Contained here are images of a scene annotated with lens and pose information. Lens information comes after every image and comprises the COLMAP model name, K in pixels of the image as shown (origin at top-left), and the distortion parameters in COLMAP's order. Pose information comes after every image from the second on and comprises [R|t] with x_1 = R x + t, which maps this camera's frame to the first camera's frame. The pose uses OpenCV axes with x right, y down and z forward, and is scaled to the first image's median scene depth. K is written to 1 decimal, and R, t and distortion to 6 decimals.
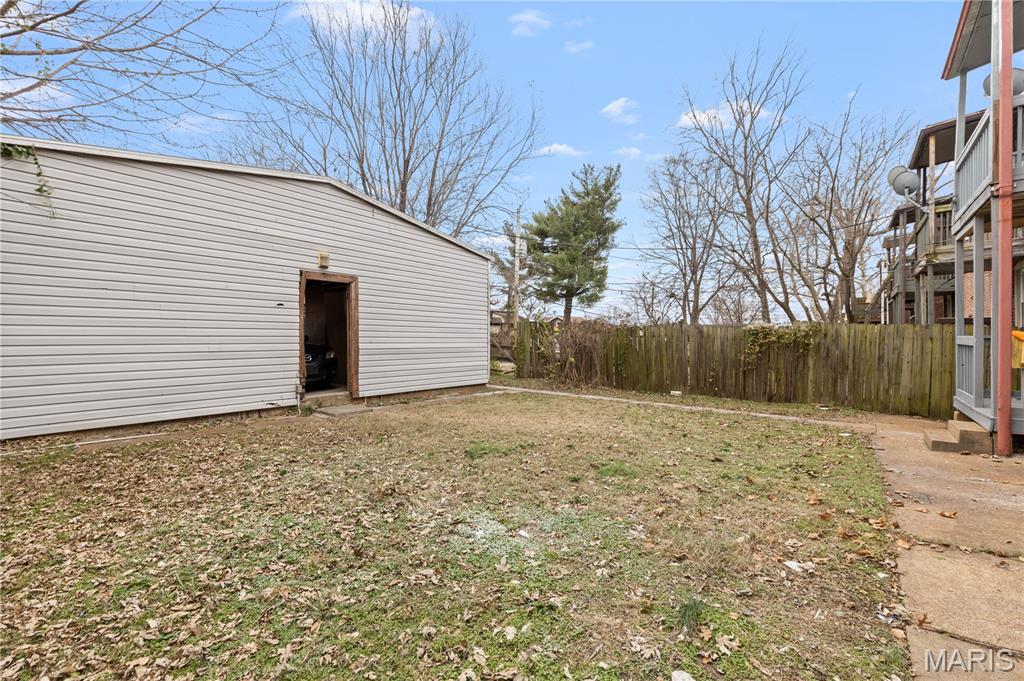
lens RADIAL K [[465.6, 0, 514.5], [0, 465.6, 340.1], [0, 0, 1]] dist [-0.001333, -0.000073]
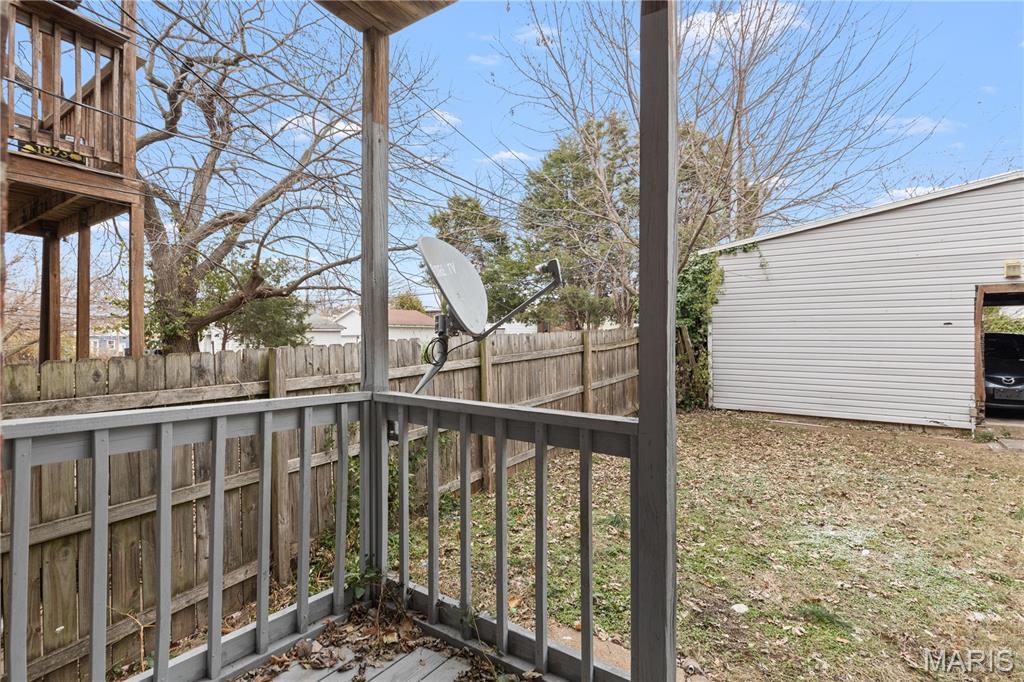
lens RADIAL K [[493.0, 0, 513.8], [0, 493.0, 337.3], [0, 0, 1]] dist [0.002840, 0.000331]
pose [[0.015559, 0.000146, -0.999879, 0.527043], [-0.004373, 0.999990, 0.000078, -0.043186], [0.999869, 0.004372, 0.015559, 0.059302]]
